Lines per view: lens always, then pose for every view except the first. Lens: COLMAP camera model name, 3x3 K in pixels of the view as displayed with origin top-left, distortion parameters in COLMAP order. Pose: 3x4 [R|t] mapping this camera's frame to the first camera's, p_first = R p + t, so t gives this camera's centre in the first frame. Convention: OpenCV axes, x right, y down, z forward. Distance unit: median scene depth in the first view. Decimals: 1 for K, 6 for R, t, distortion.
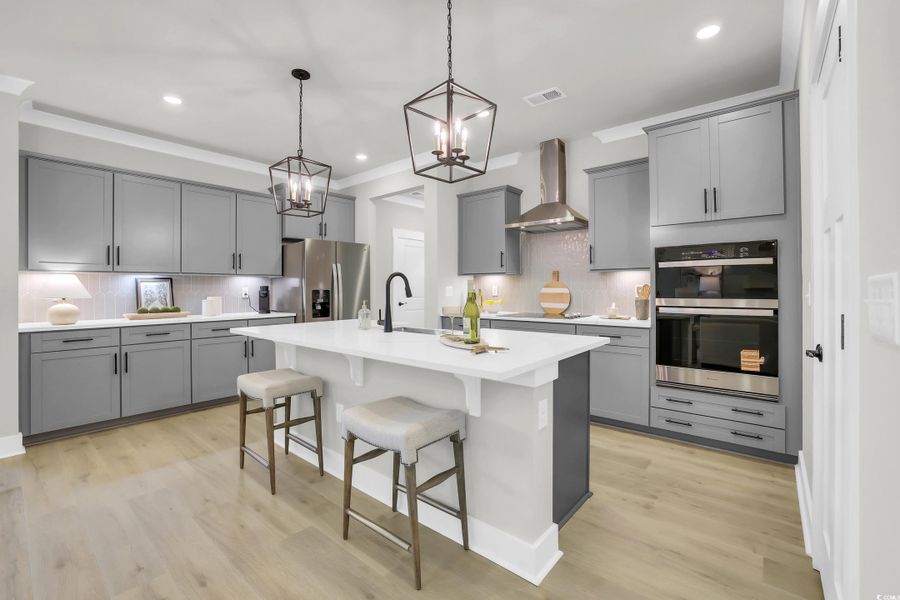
lens RADIAL K [[382.6, 0, 446.2], [0, 382.6, 291.5], [0, 0, 1]] dist [0.001443, 0.000217]
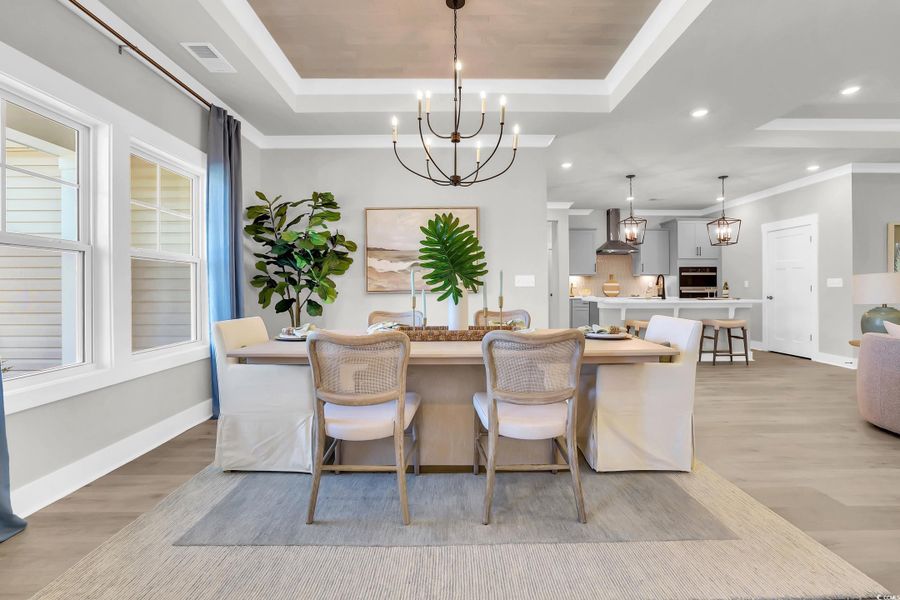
lens RADIAL K [[388.8, 0, 444.9], [0, 388.8, 290.7], [0, 0, 1]] dist [-0.020431, 0.002360]
pose [[0.755928, 0.001066, 0.654654, -2.599920], [0.005710, 0.999950, -0.008222, 0.063292], [-0.654629, 0.009953, 0.755884, 0.083495]]
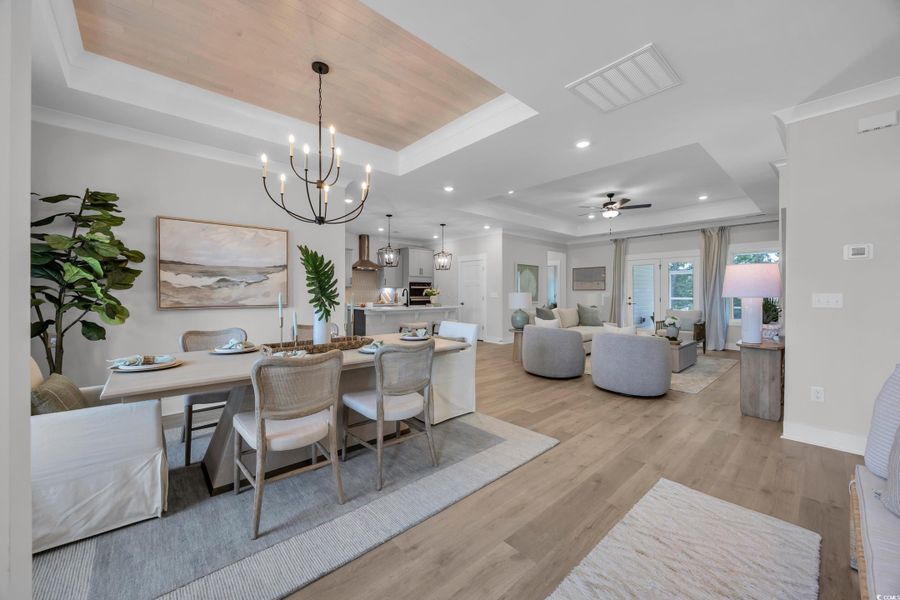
lens RADIAL K [[349.1, 0, 443.4], [0, 349.1, 294.9], [0, 0, 1]] dist [-0.010971, 0.000313]
pose [[0.132373, 0.000436, 0.991200, -2.926508], [0.009302, 0.999955, -0.001682, 0.014371], [-0.991156, 0.009443, 0.132363, 0.289253]]
